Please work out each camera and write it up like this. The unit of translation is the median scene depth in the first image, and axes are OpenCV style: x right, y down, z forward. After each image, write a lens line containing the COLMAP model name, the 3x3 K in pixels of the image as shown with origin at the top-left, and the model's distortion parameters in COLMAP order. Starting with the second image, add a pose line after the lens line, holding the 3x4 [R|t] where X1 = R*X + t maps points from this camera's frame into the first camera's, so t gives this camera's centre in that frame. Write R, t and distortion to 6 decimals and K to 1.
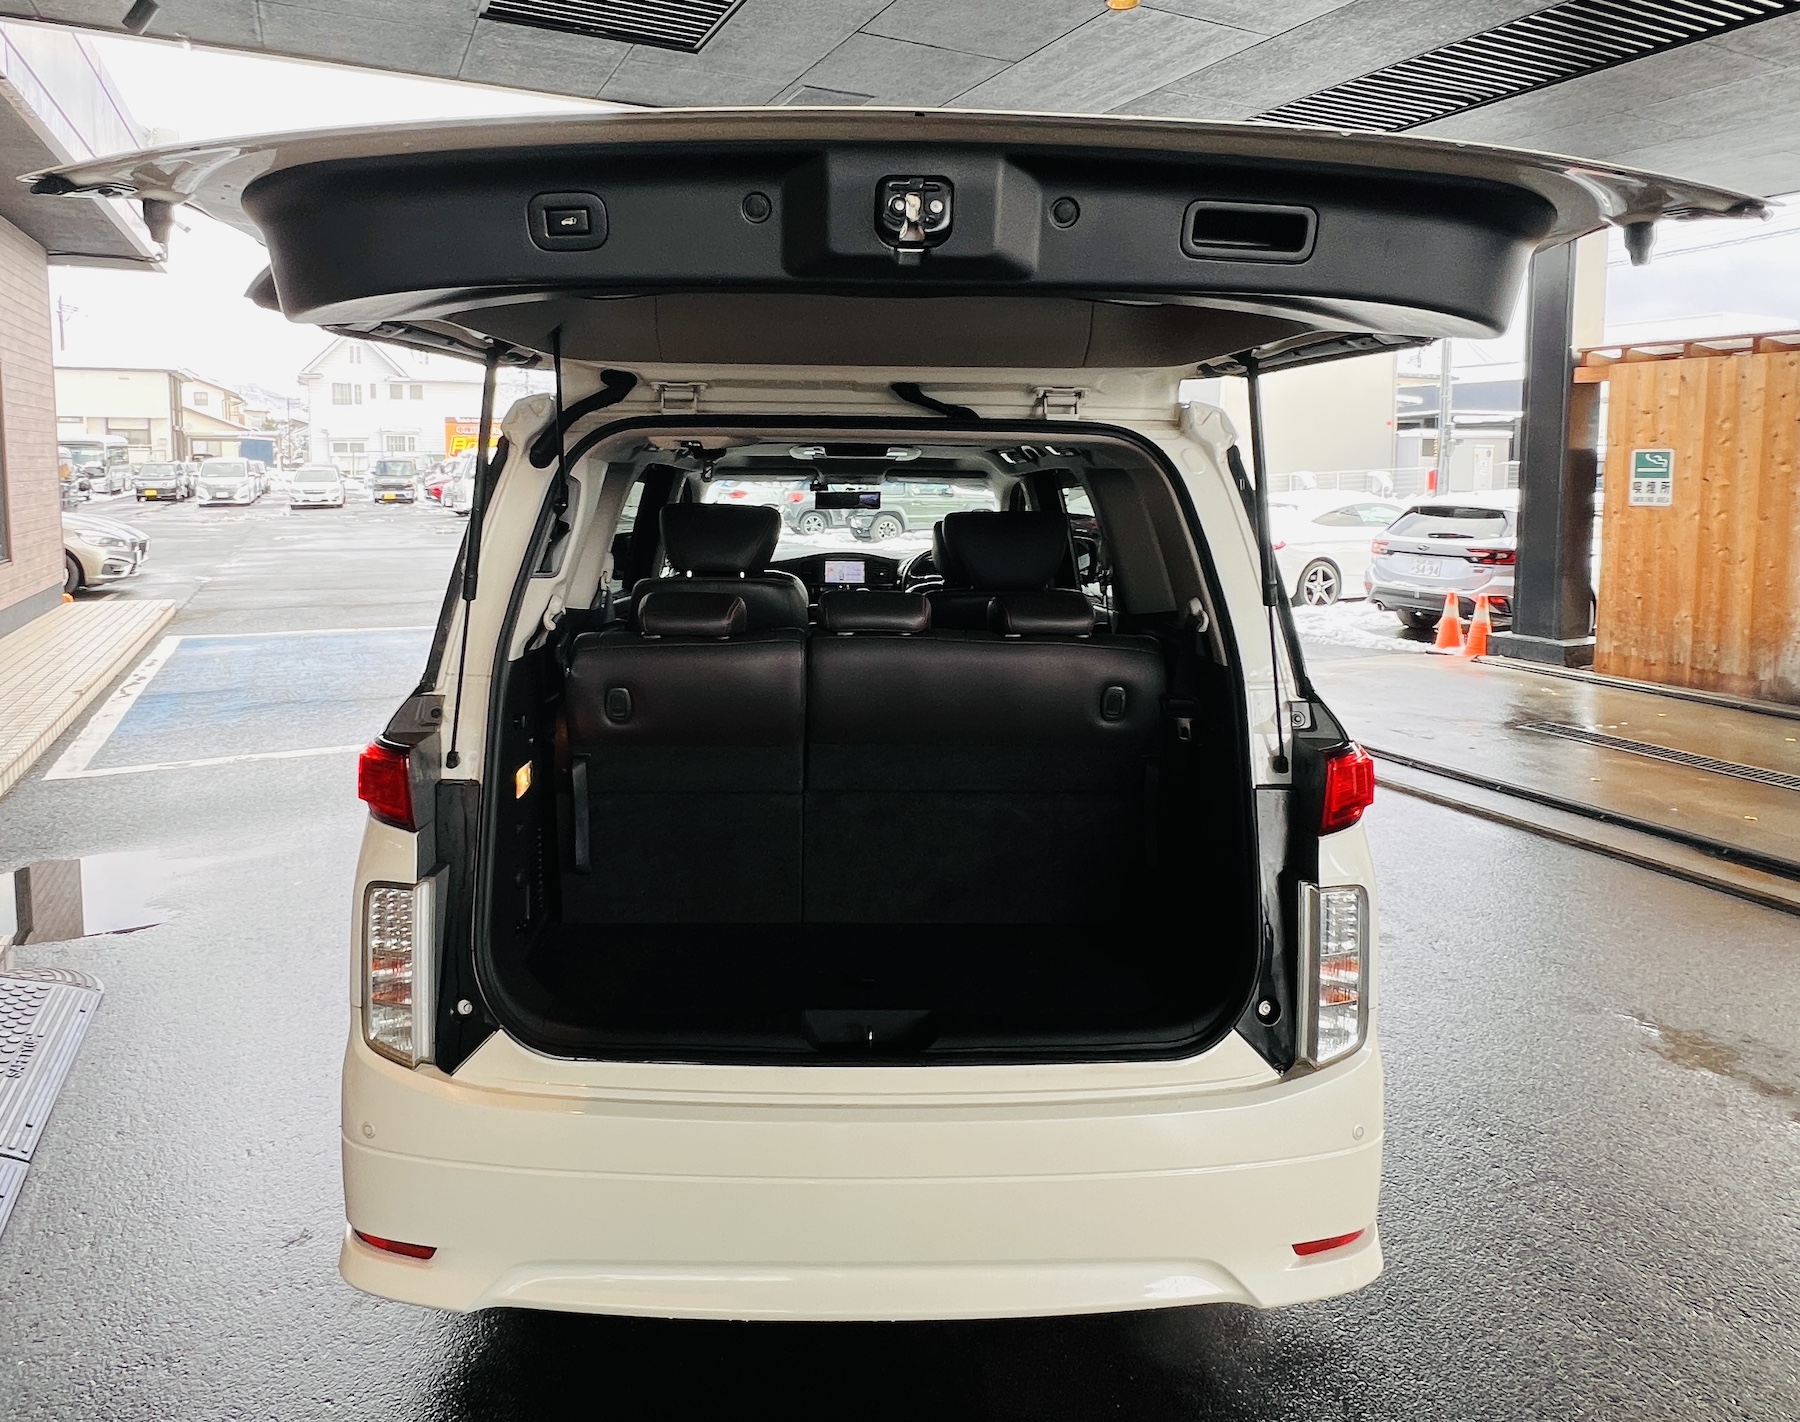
lens RADIAL K [[1122.1, 0, 855.4], [0, 1122.1, 548.0], [0, 0, 1]] dist [0.003765, 0.001497]
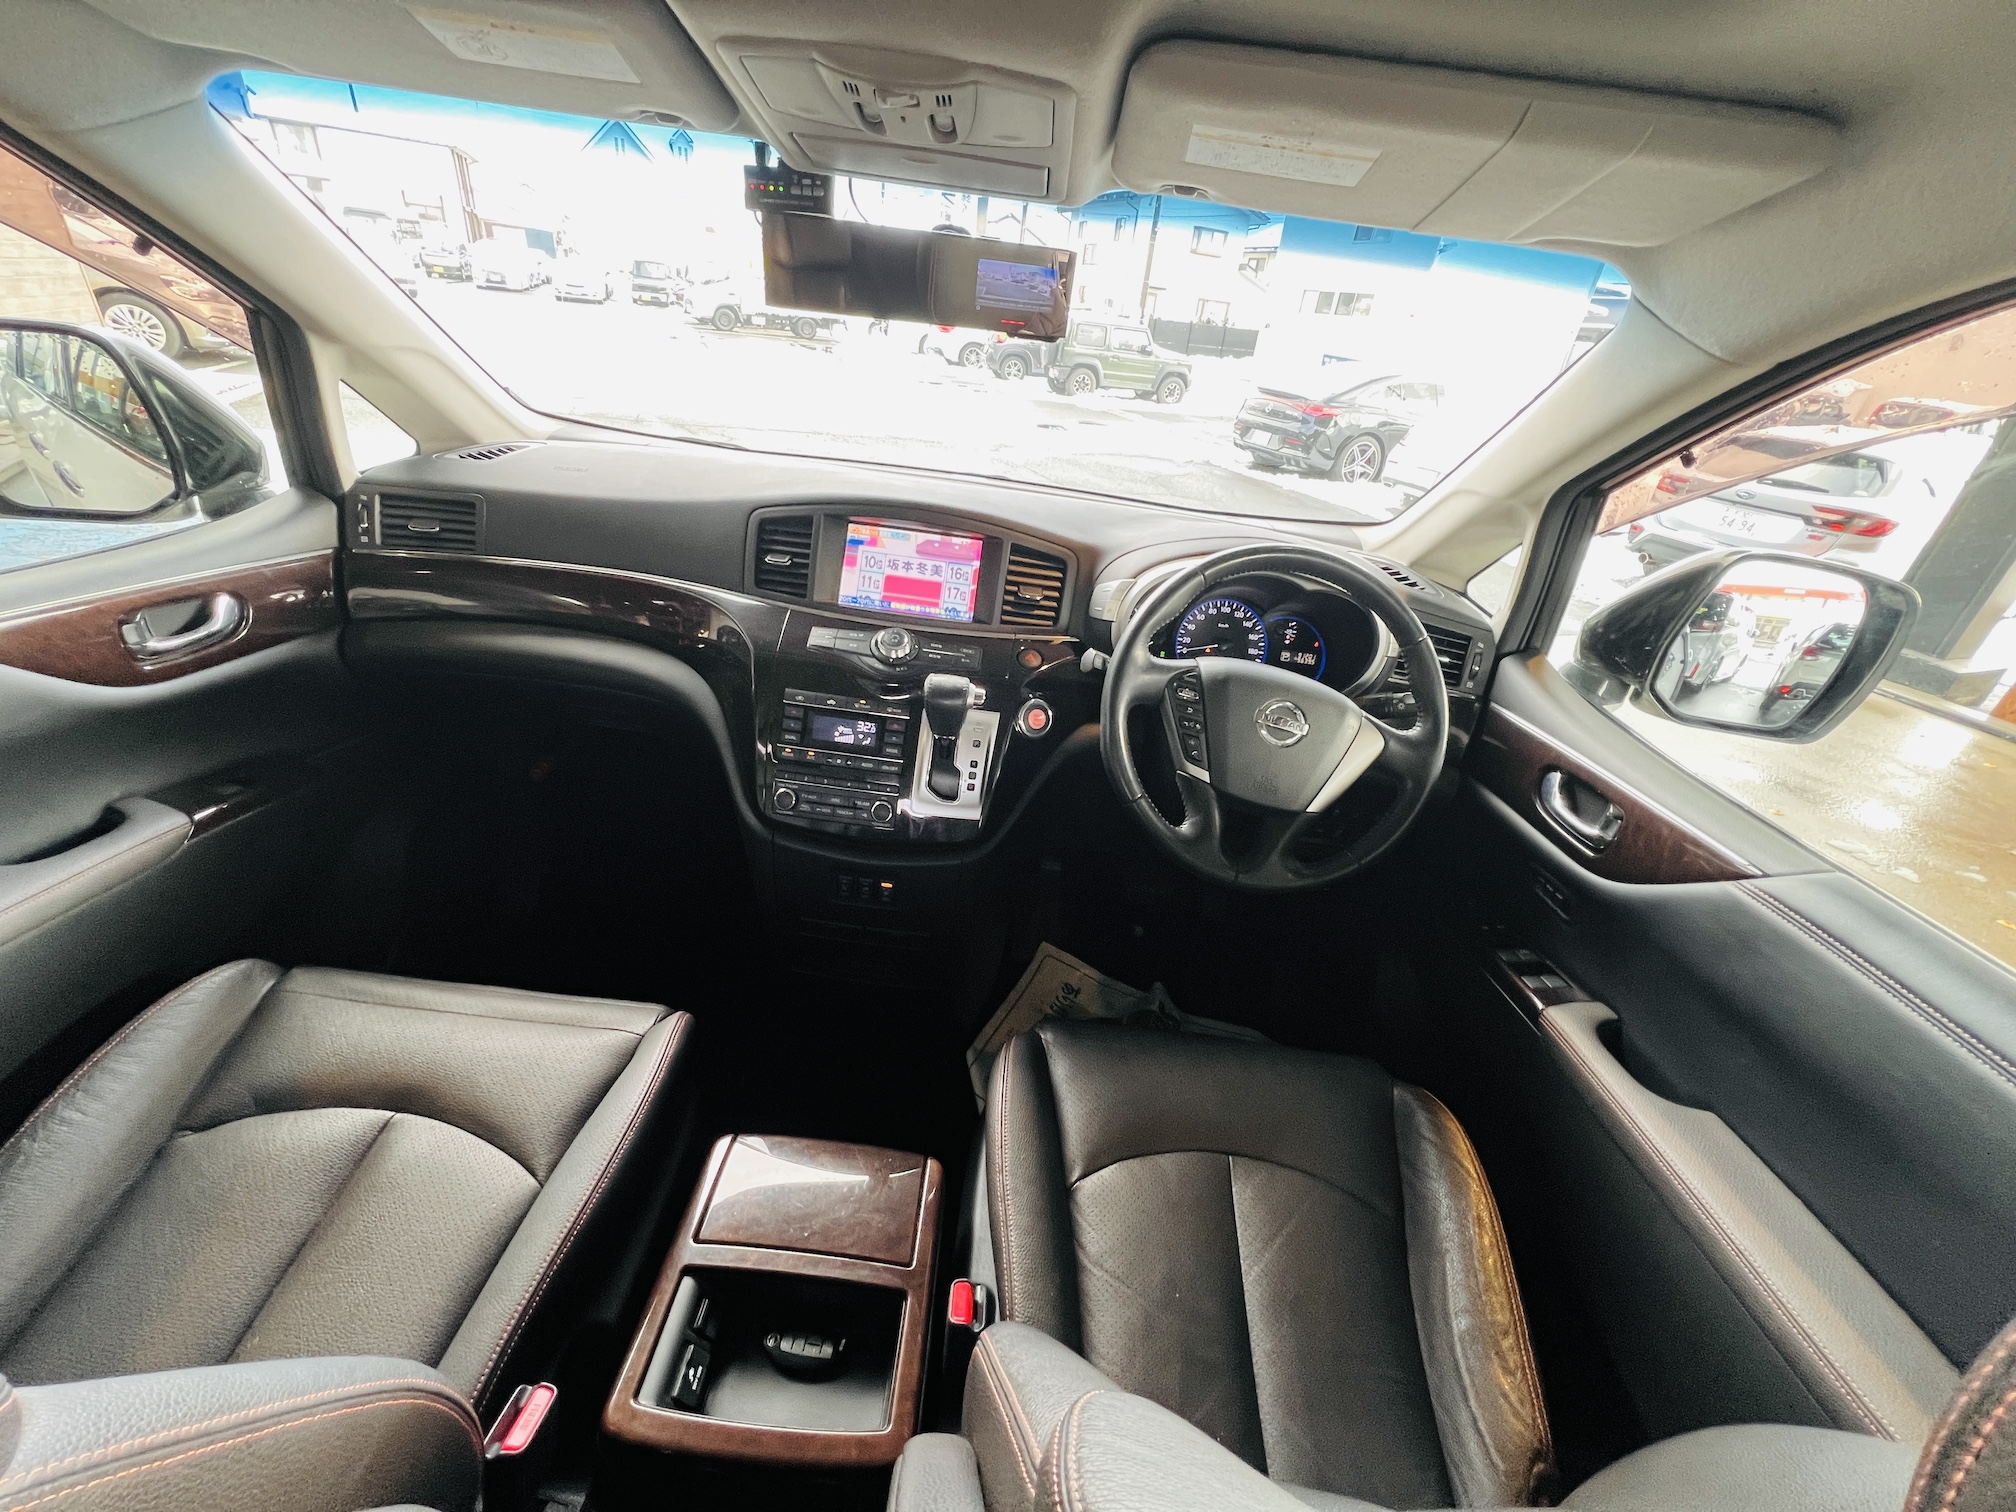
lens RADIAL K [[805.9, 0, 1005.5], [0, 805.9, 752.9], [0, 0, 1]] dist [-0.002574, -0.000018]
pose [[0.992419, 0.122733, -0.006359, 0.023835], [-0.109351, 0.905463, 0.410096, -0.025712], [0.056091, -0.406292, 0.912020, 0.861379]]
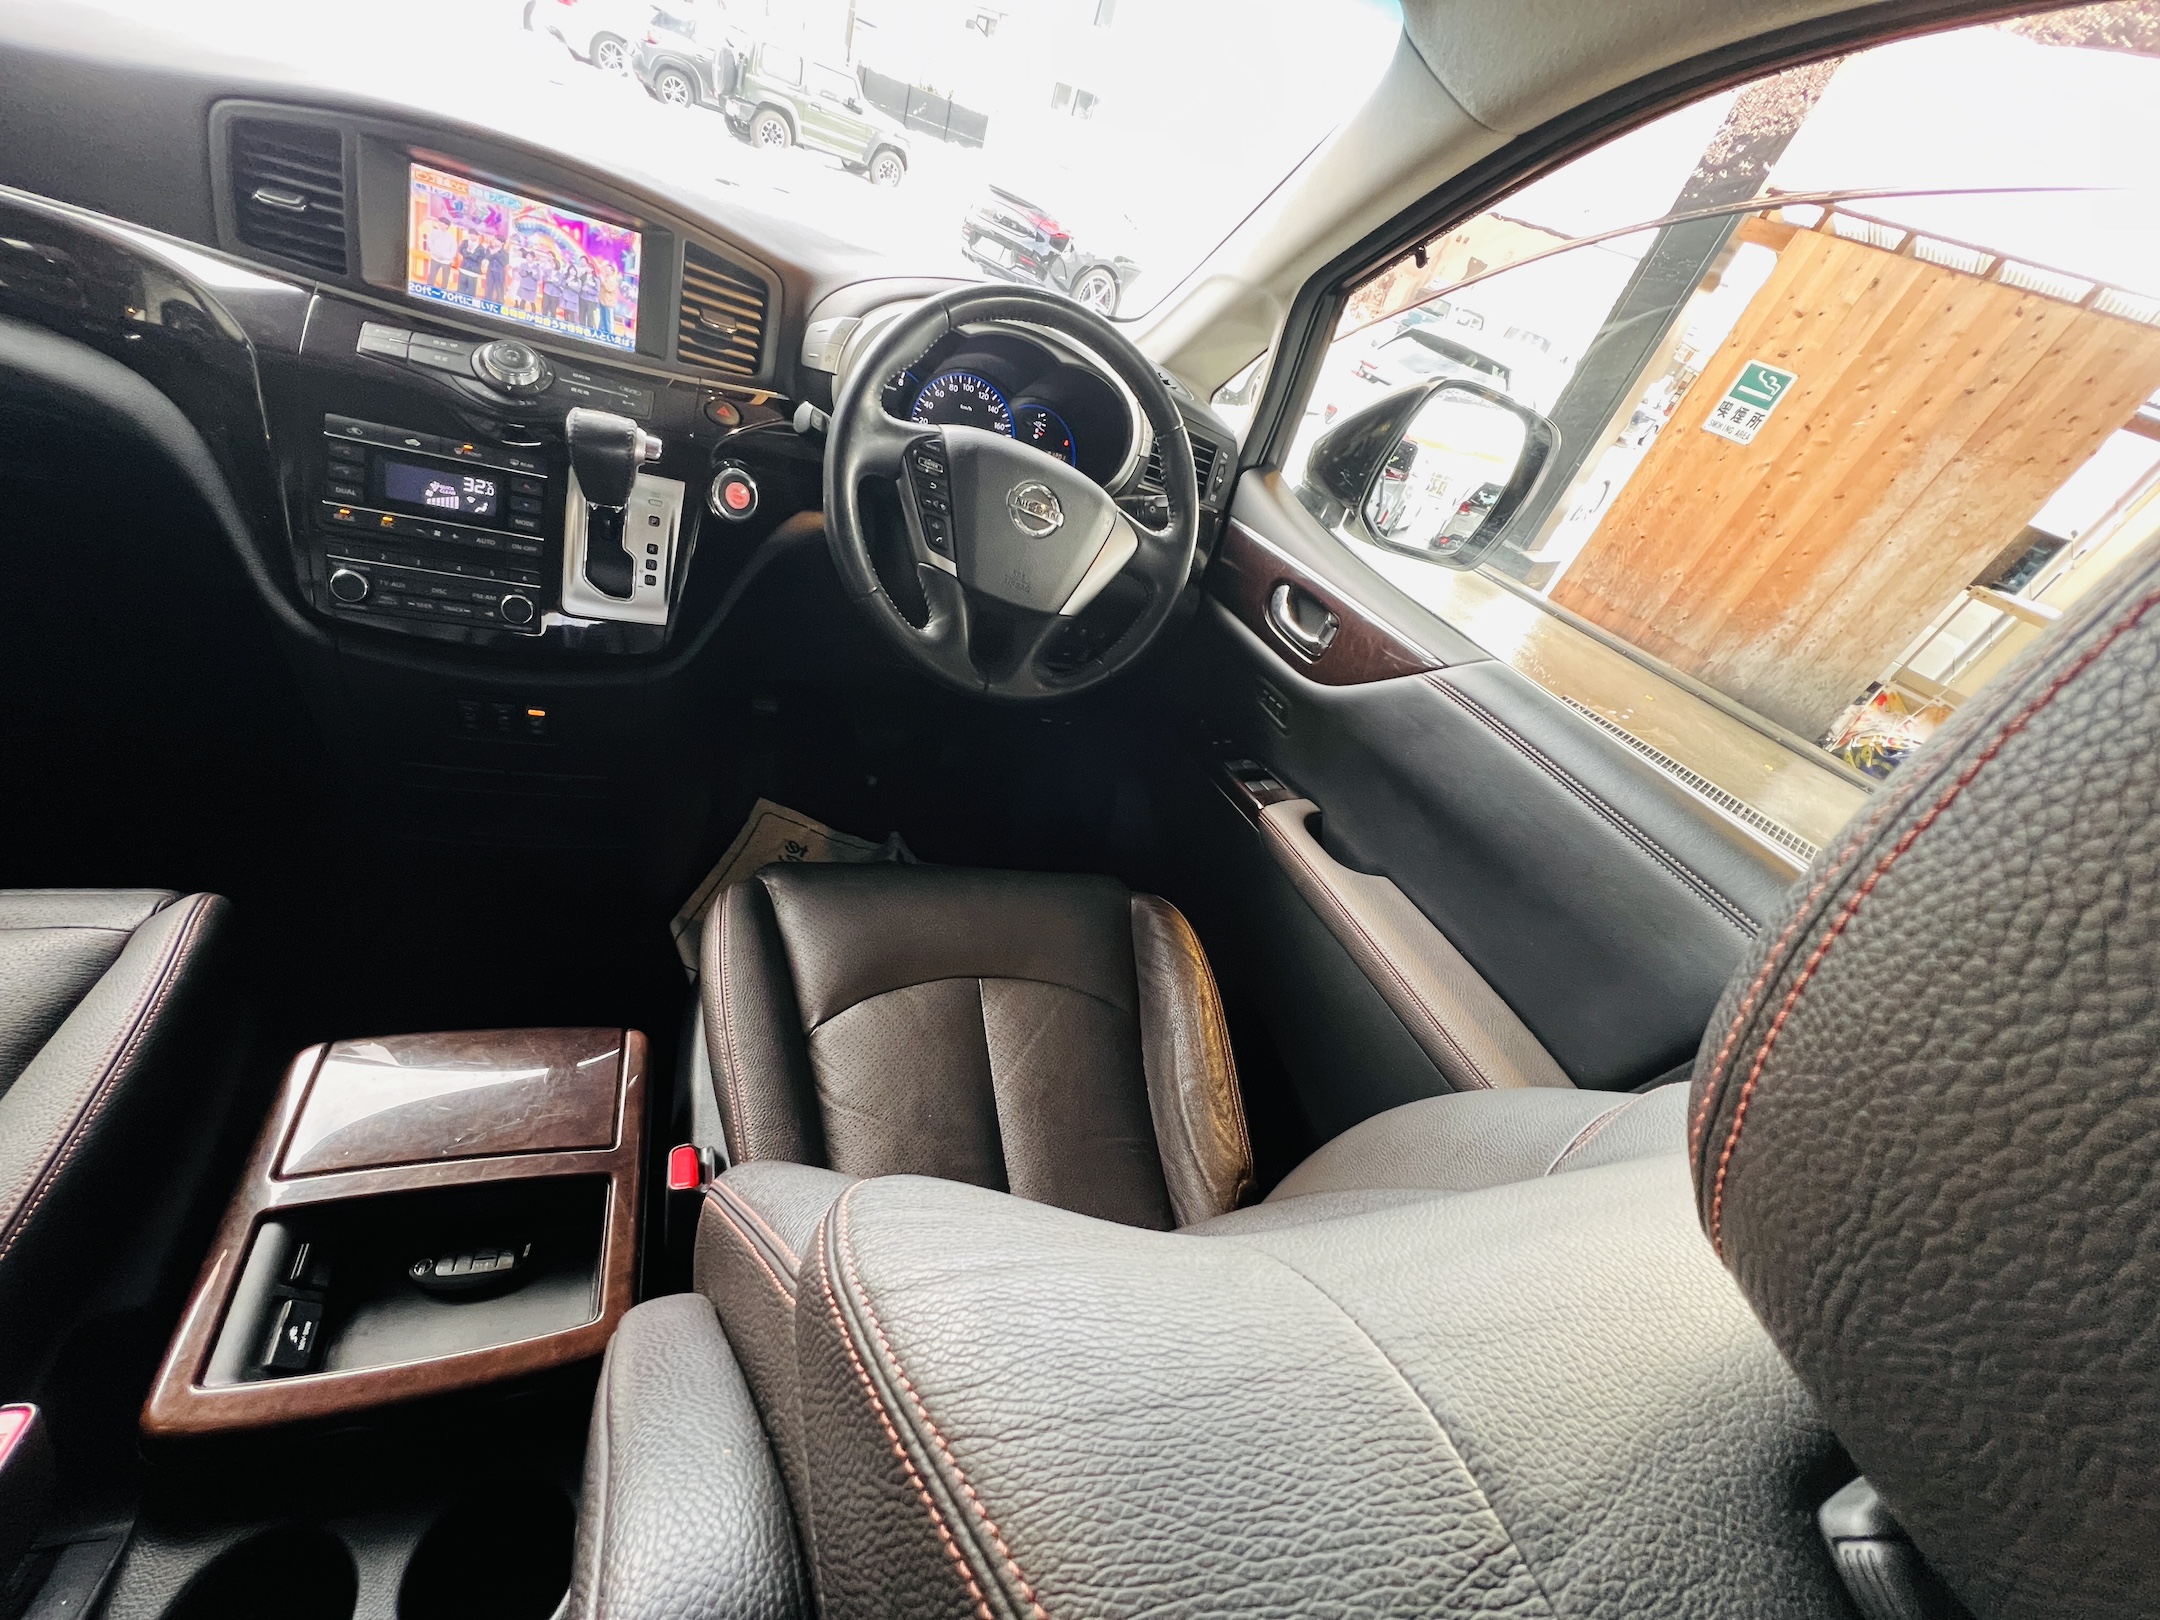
lens RADIAL K [[863.5, 0, 1079.4], [0, 863.5, 807.0], [0, 0, 1]] dist [-0.002574, -0.000018]
pose [[0.909866, 0.061641, 0.410298, 0.024719], [-0.284613, 0.812276, 0.509119, -0.006131], [-0.301893, -0.580007, 0.756606, 0.866294]]
